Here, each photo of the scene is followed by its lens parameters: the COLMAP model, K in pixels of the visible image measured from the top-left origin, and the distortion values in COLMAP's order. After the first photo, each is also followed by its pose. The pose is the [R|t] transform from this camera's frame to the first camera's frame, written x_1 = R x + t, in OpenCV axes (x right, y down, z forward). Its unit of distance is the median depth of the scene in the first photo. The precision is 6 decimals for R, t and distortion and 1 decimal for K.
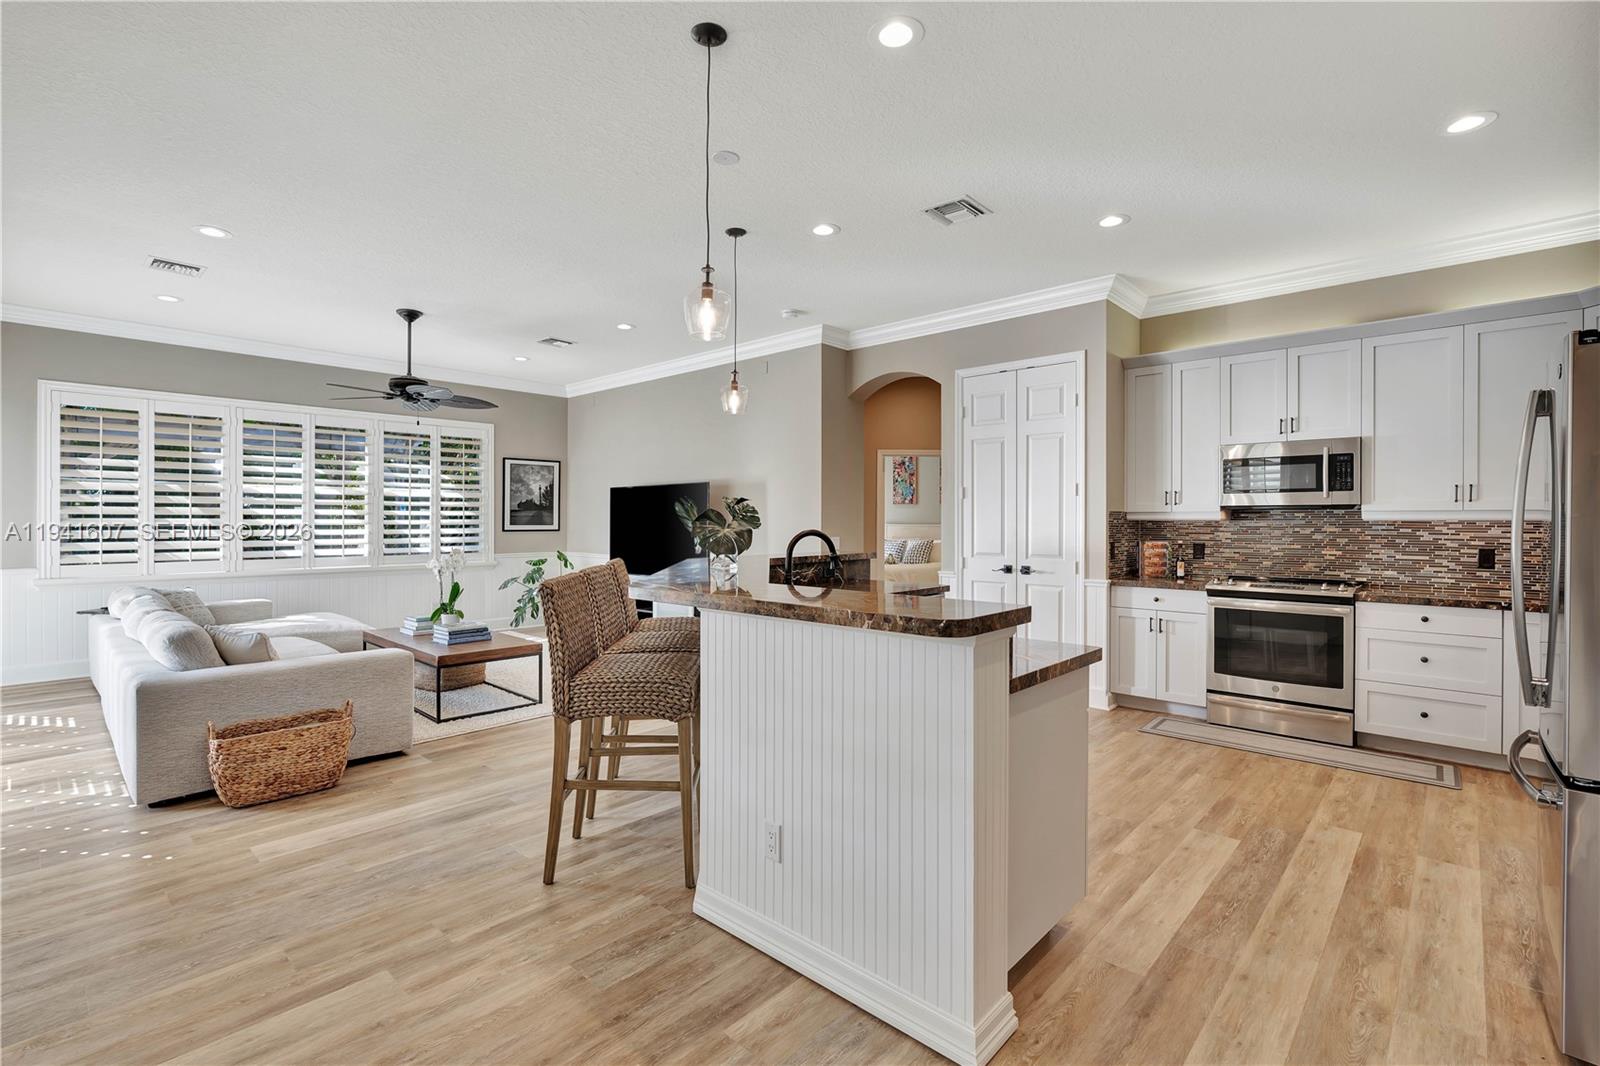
lens RADIAL K [[724.9, 0, 798.8], [0, 724.9, 524.3], [0, 0, 1]] dist [-0.001670, -0.000006]
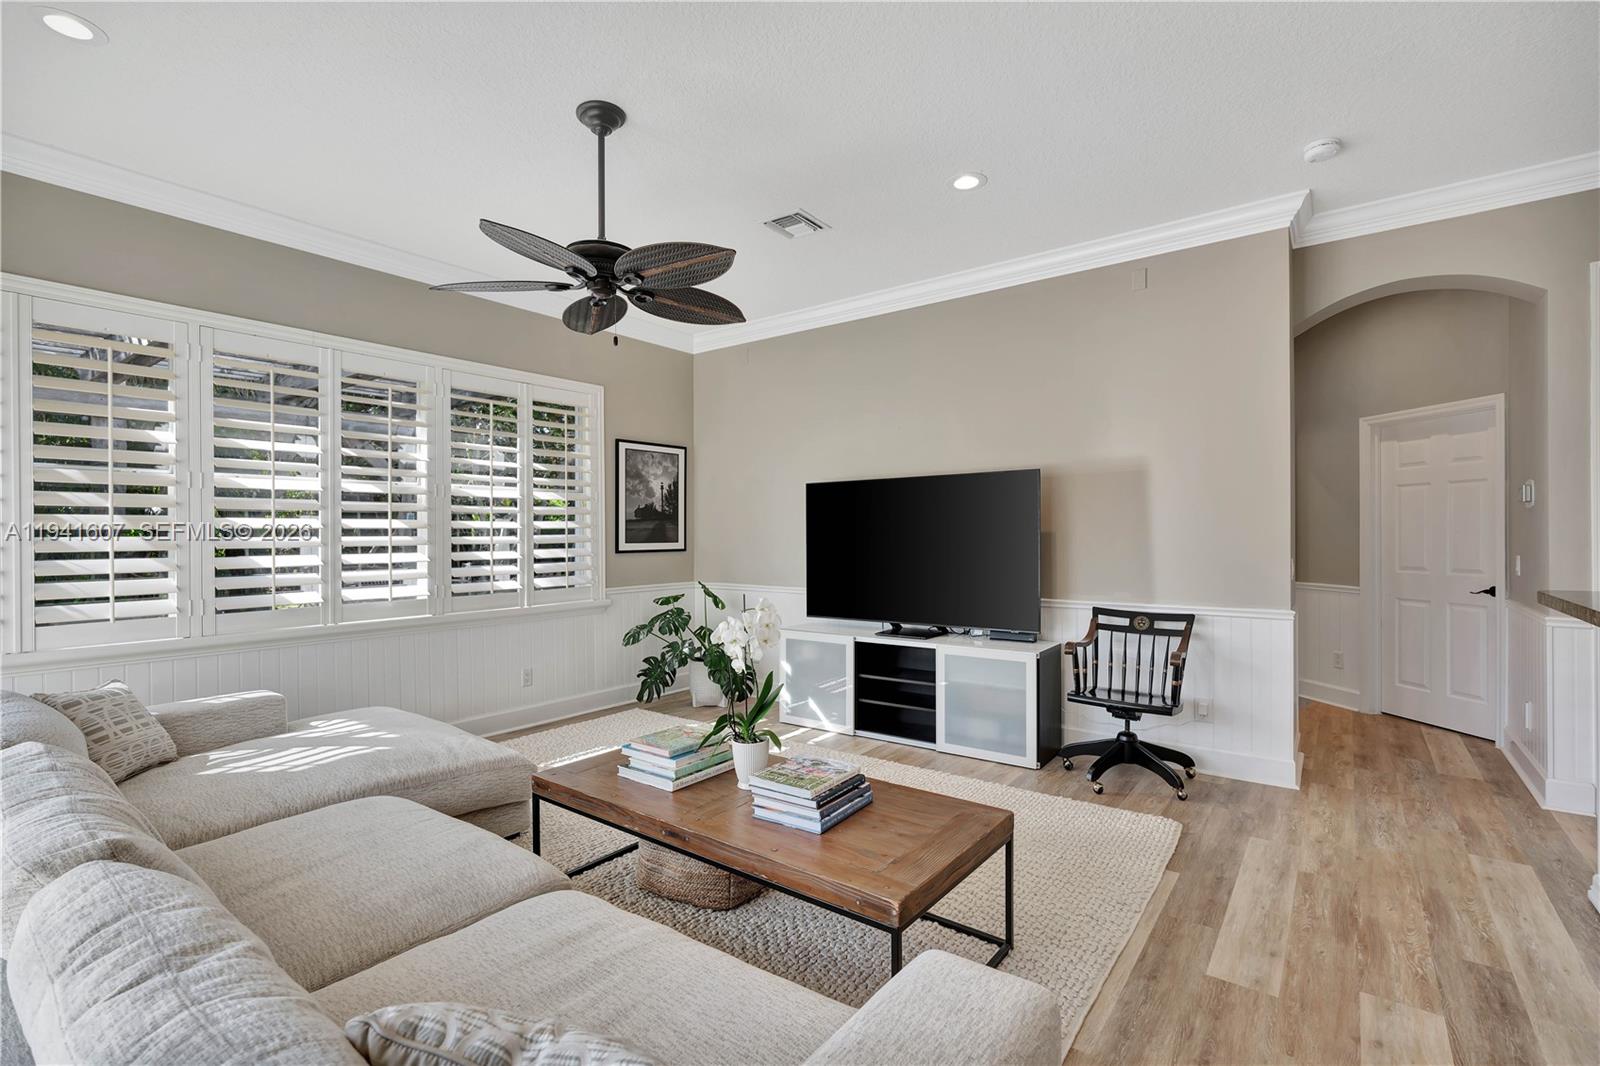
lens RADIAL K [[730.3, 0, 795.9], [0, 730.3, 537.0], [0, 0, 1]] dist [-0.001243, 0.000302]
pose [[0.995631, -0.008936, 0.092944, -0.366877], [0.009124, 0.999957, -0.001601, -0.002392], [-0.092925, 0.002442, 0.995670, 0.399460]]
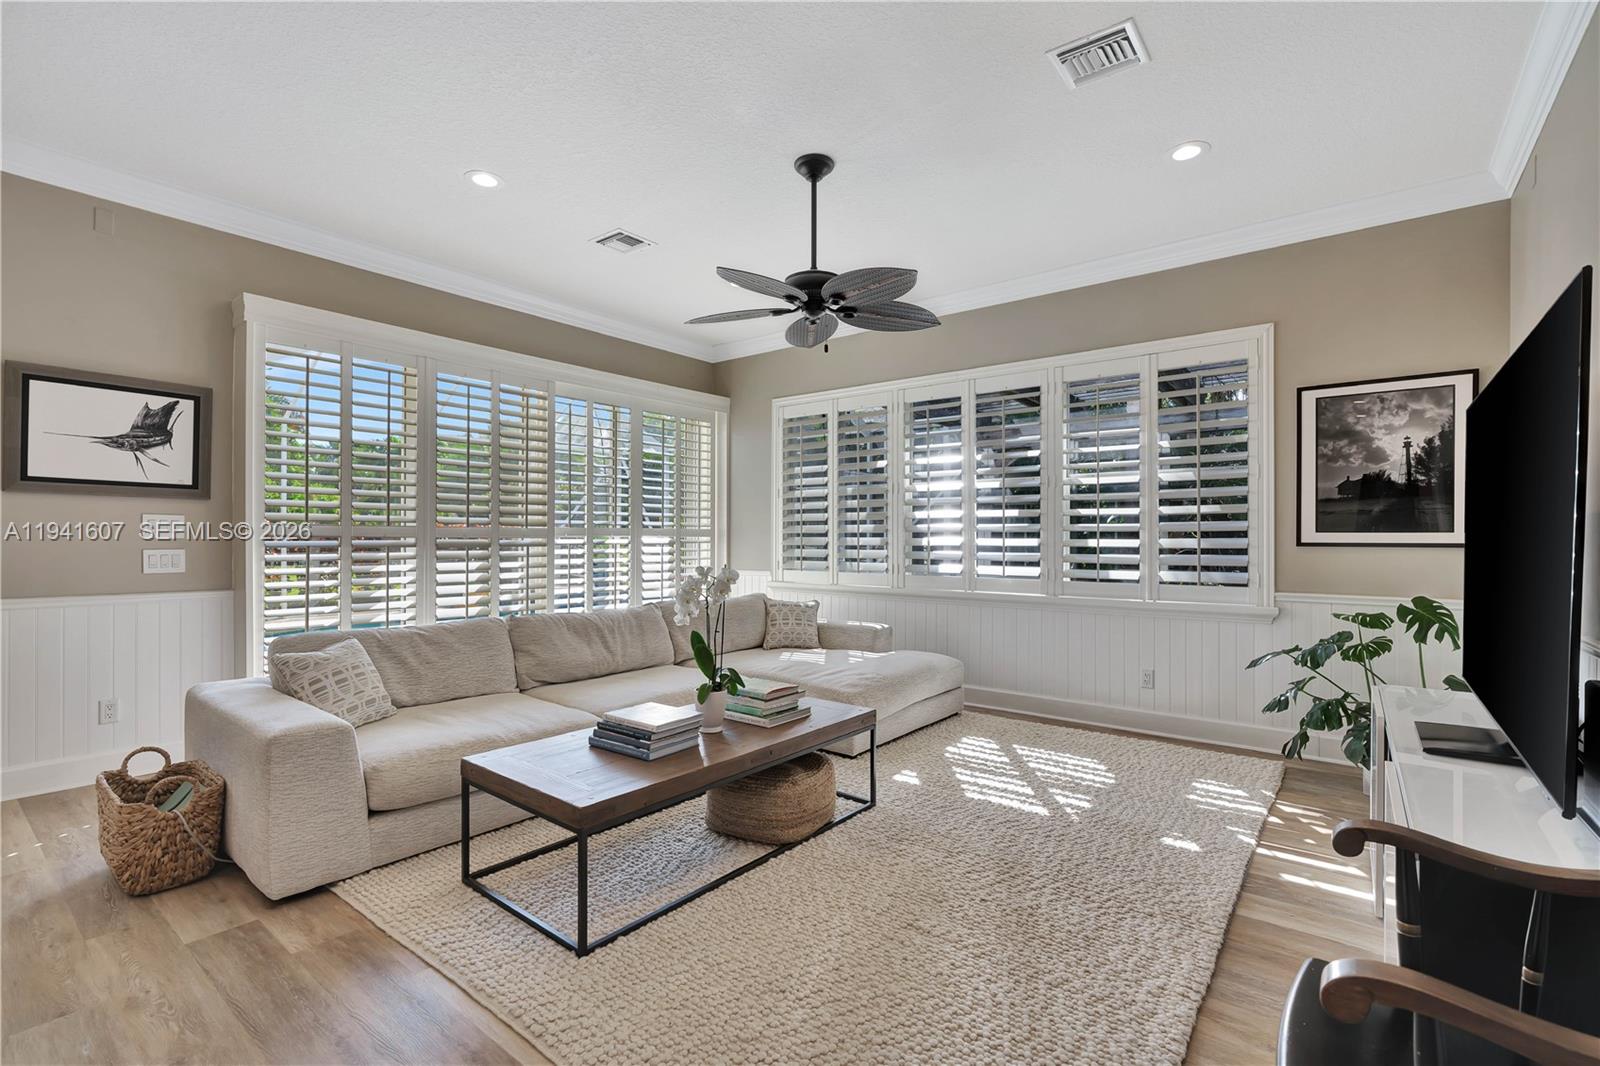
lens RADIAL K [[731.0, 0, 804.5], [0, 731.0, 536.9], [0, 0, 1]] dist [-0.002982, 0.000043]
pose [[0.077978, -0.003274, -0.996950, 0.043707], [-0.008737, 0.999954, -0.003967, 0.010354], [0.996917, 0.009019, 0.077946, 0.765504]]
